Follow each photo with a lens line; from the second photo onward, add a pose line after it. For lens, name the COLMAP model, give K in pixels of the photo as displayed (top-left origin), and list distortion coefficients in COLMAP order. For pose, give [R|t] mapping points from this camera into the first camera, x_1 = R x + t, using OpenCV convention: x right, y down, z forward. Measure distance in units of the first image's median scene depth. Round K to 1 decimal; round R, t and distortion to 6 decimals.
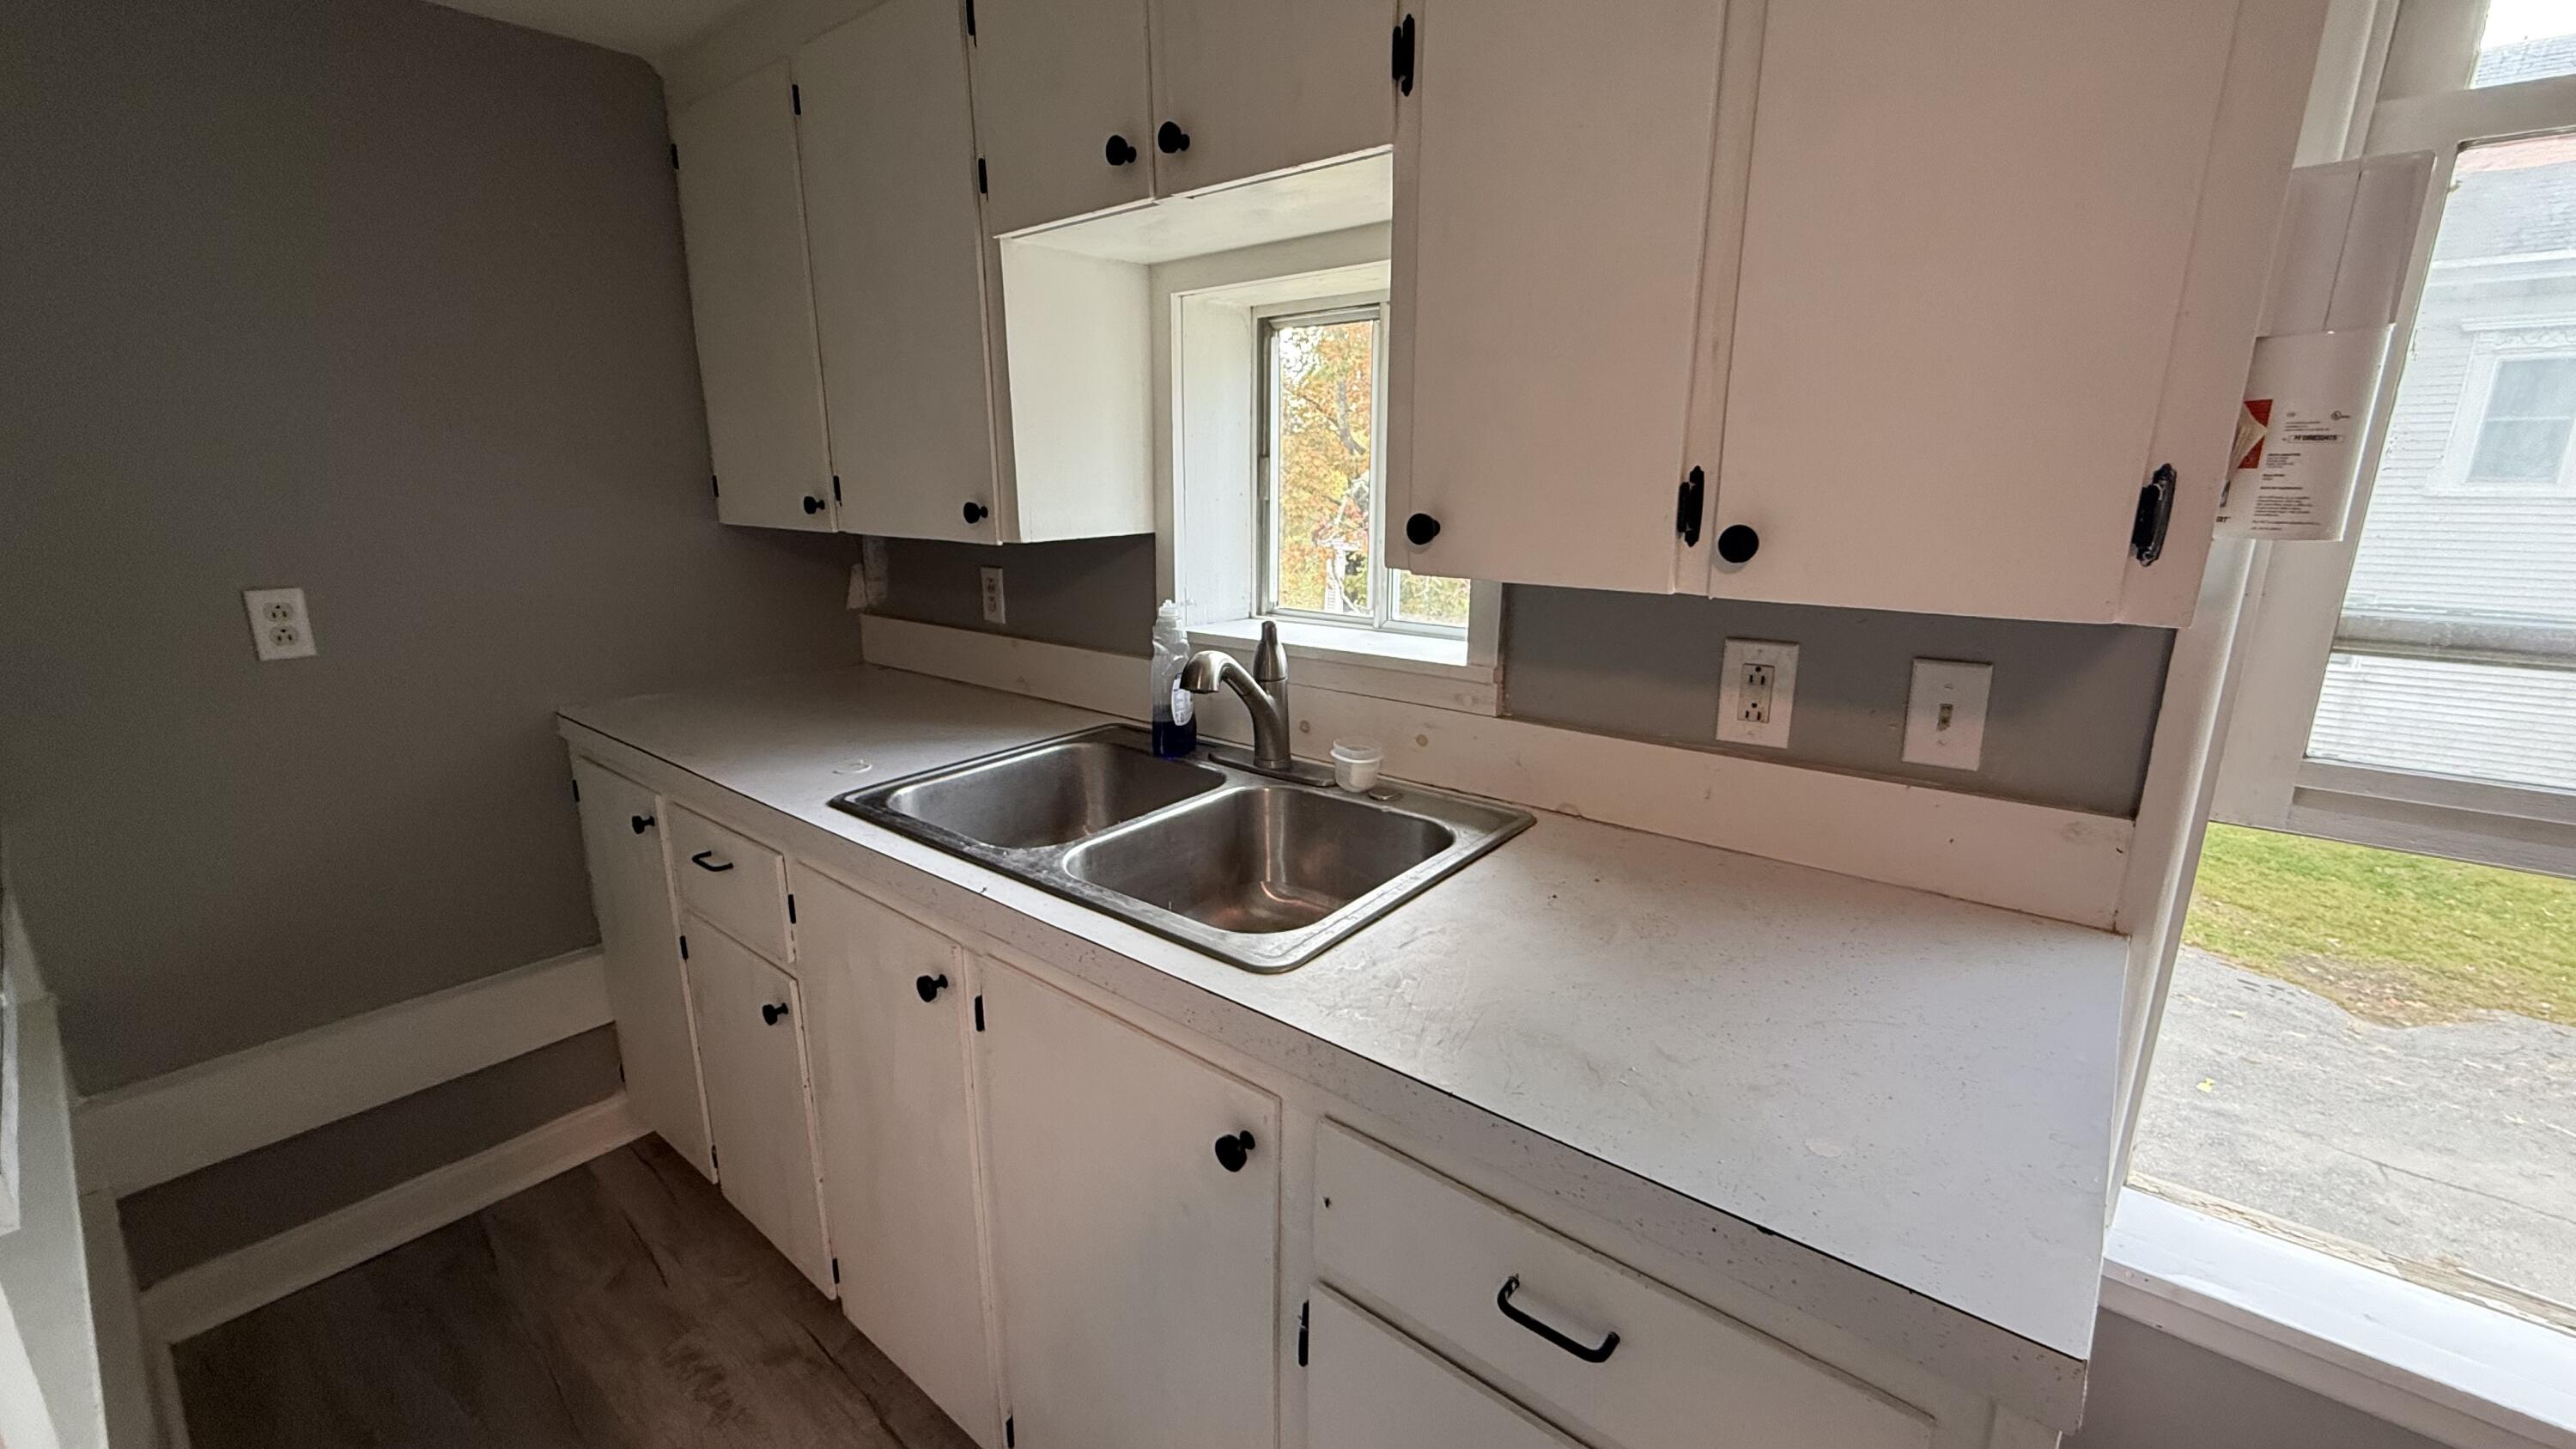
lens RADIAL K [[1022.3, 0, 1286.4], [0, 1022.3, 722.8], [0, 0, 1]] dist [0.000261, -0.000062]
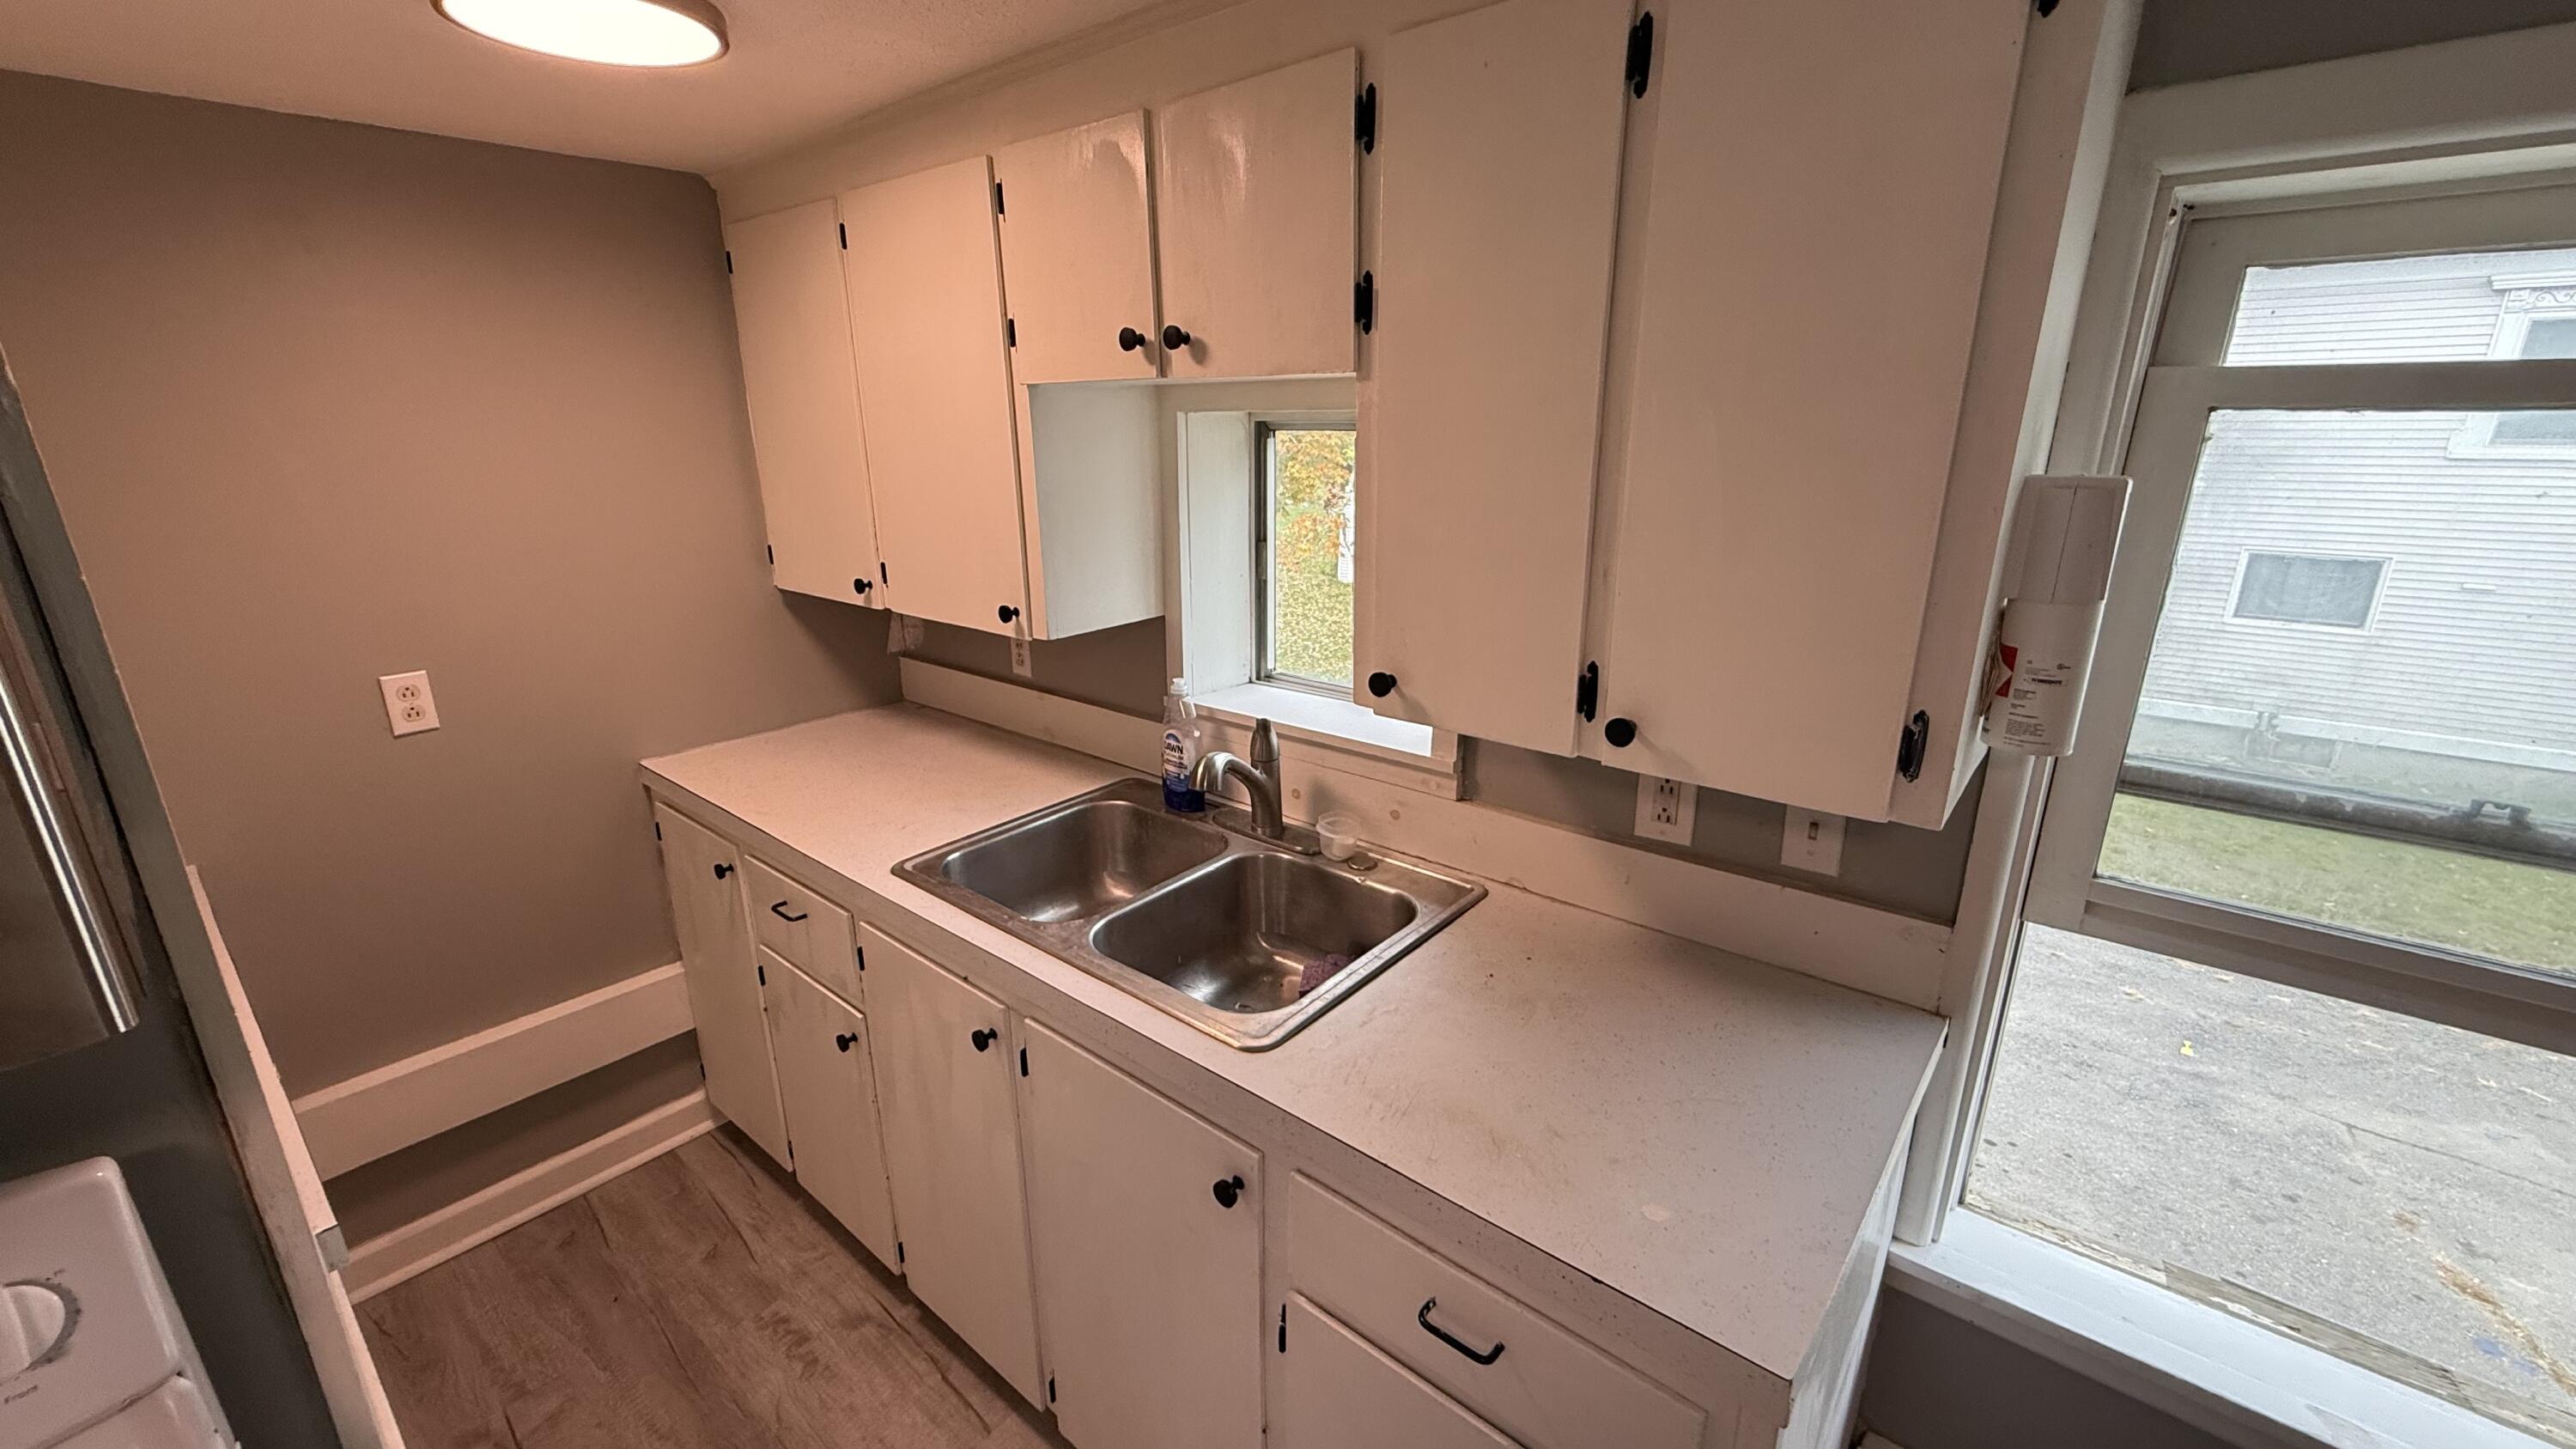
lens RADIAL K [[1022.3, 0, 1286.4], [0, 1022.3, 723.5], [0, 0, 1]] dist [0.000261, -0.000062]
pose [[0.999888, -0.002126, -0.014823, 0.027689], [0.002846, 0.998808, 0.048723, -0.149029], [0.014702, -0.048760, 0.998702, -0.164907]]
